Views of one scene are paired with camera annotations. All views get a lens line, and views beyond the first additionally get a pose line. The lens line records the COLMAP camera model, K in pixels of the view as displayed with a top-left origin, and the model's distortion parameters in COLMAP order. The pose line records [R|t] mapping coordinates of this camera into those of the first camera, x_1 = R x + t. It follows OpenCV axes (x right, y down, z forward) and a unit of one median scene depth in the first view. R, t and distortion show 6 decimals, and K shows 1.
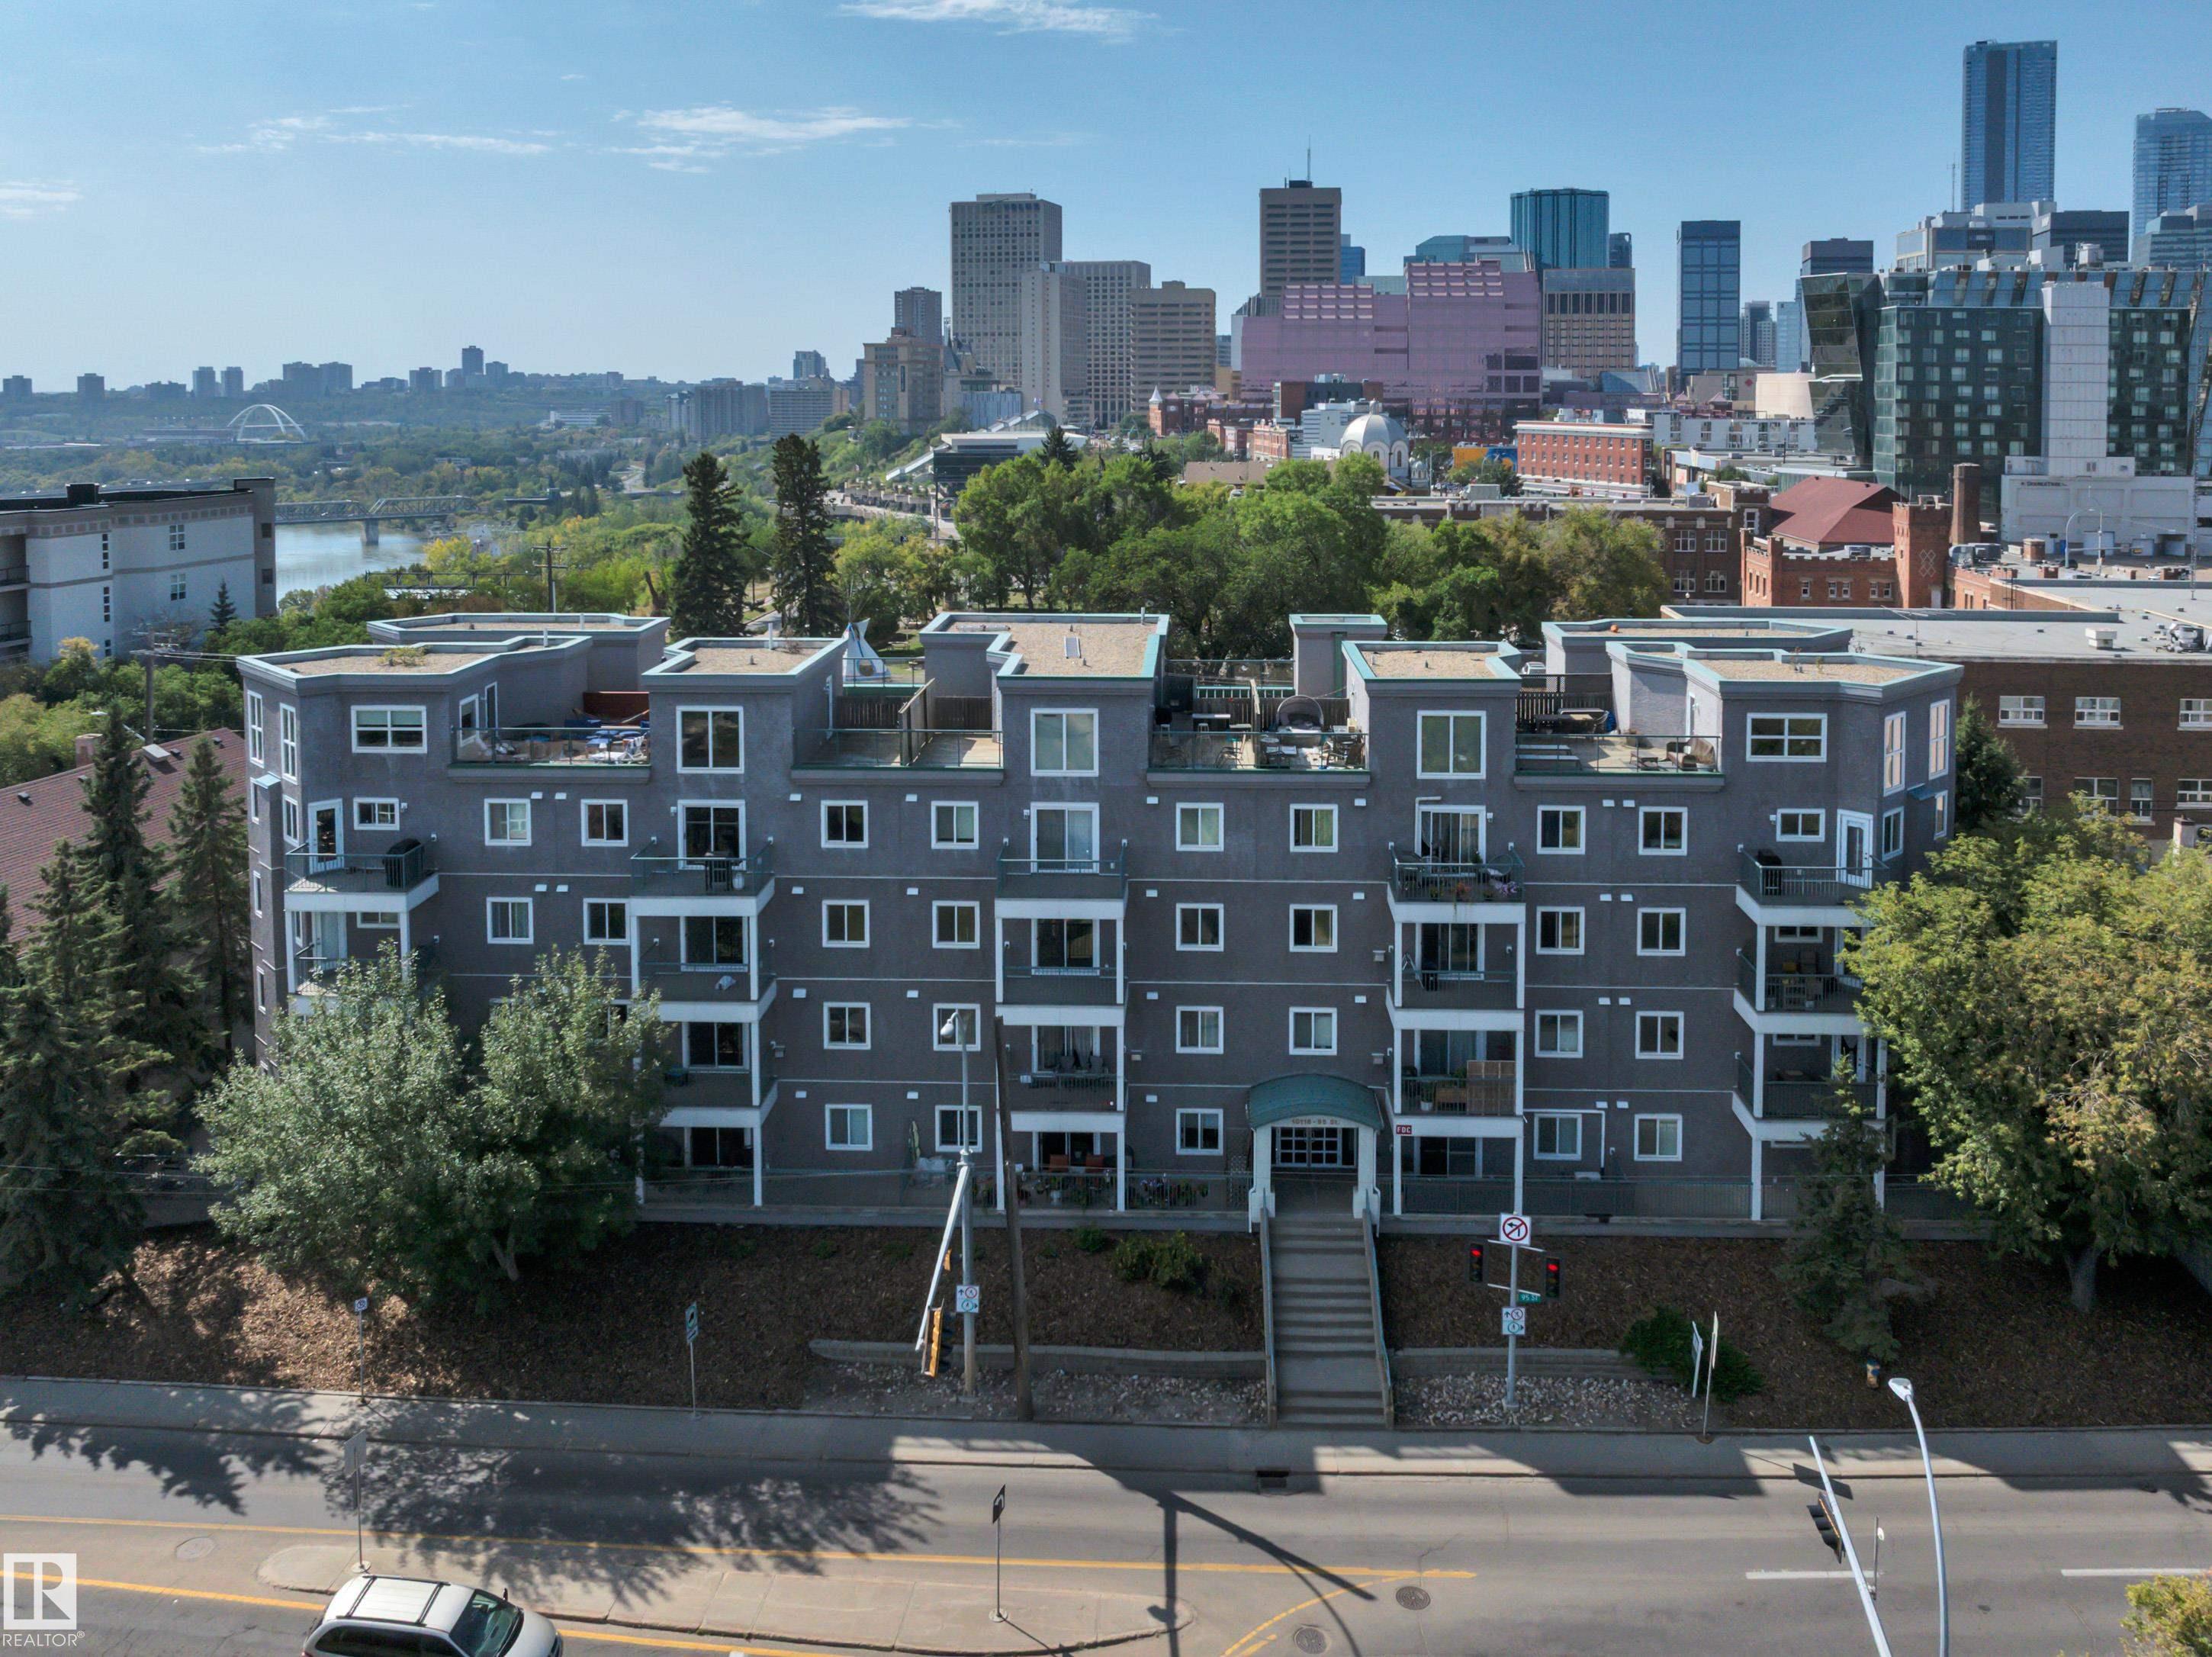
lens RADIAL K [[1737.9, 0, 1140.3], [0, 1737.9, 674.0], [0, 0, 1]] dist [-0.029056, -0.018116]
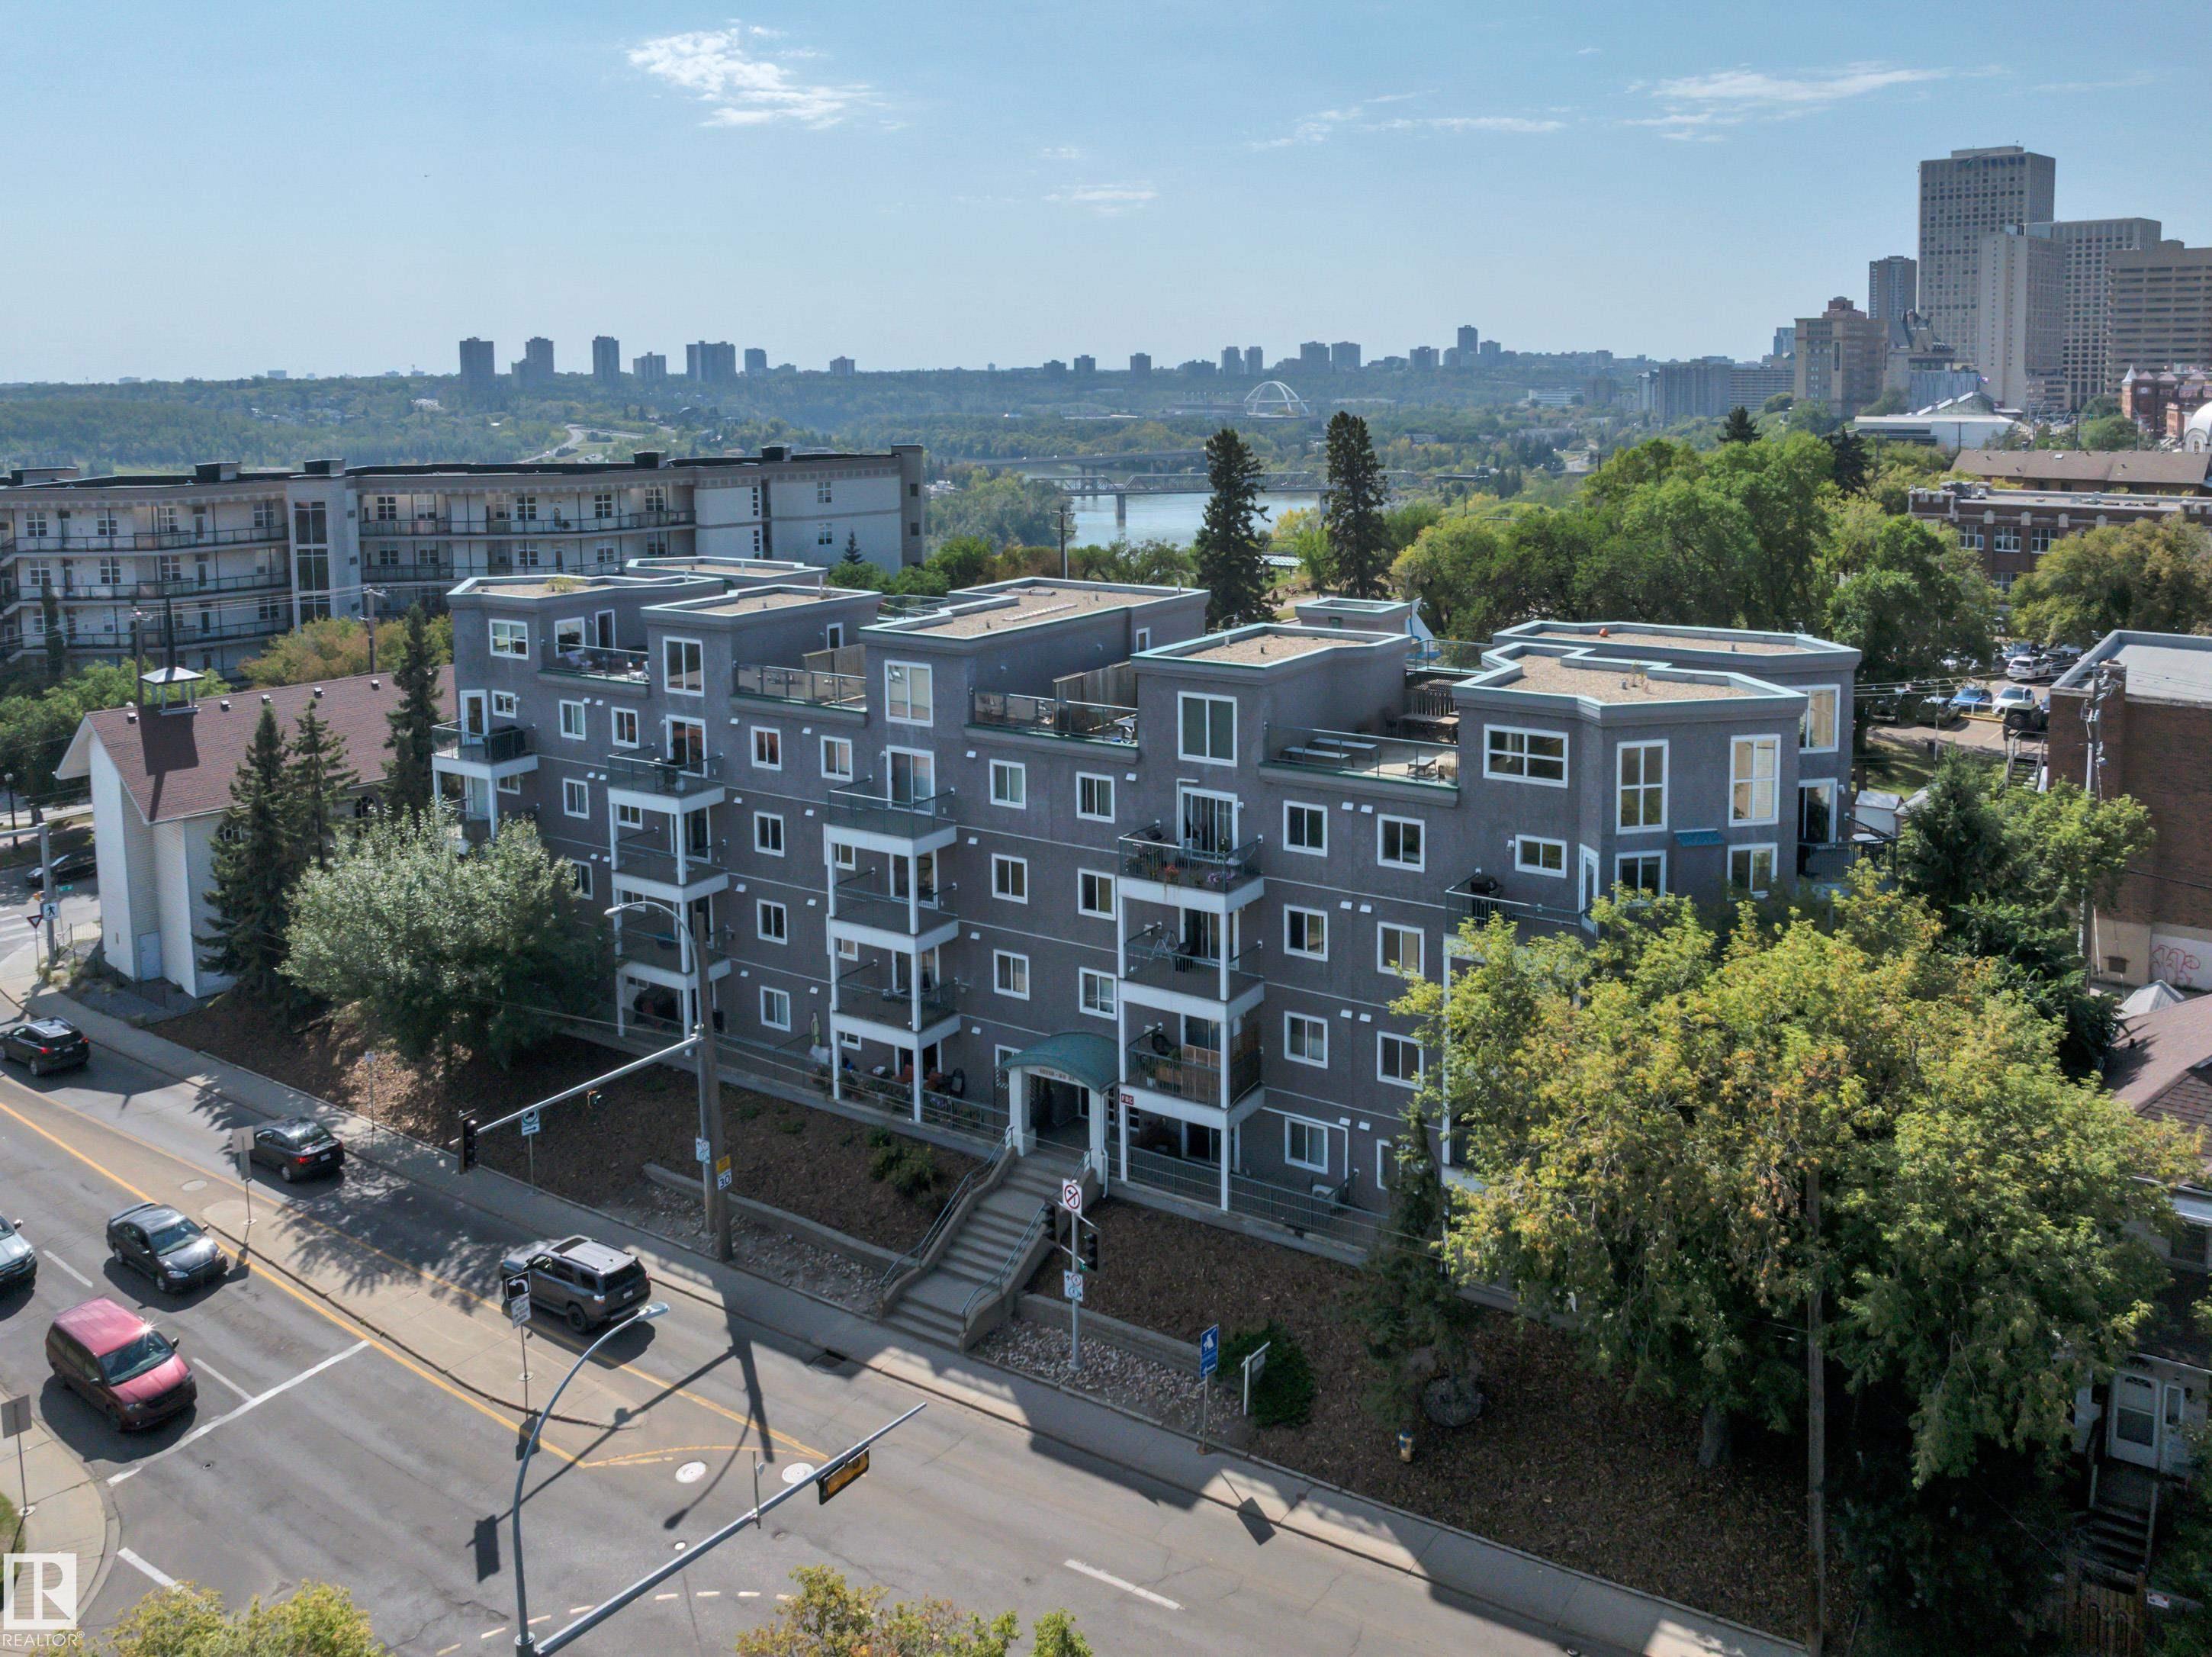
lens RADIAL K [[1737.9, 0, 1145.6], [0, 1737.9, 775.5], [0, 0, 1]] dist [-0.029056, -0.018116]
pose [[0.859428, 0.109655, -0.499358, 0.634647], [-0.075296, 0.993225, 0.088515, -0.017153], [0.505681, -0.038473, 0.861862, 0.128632]]
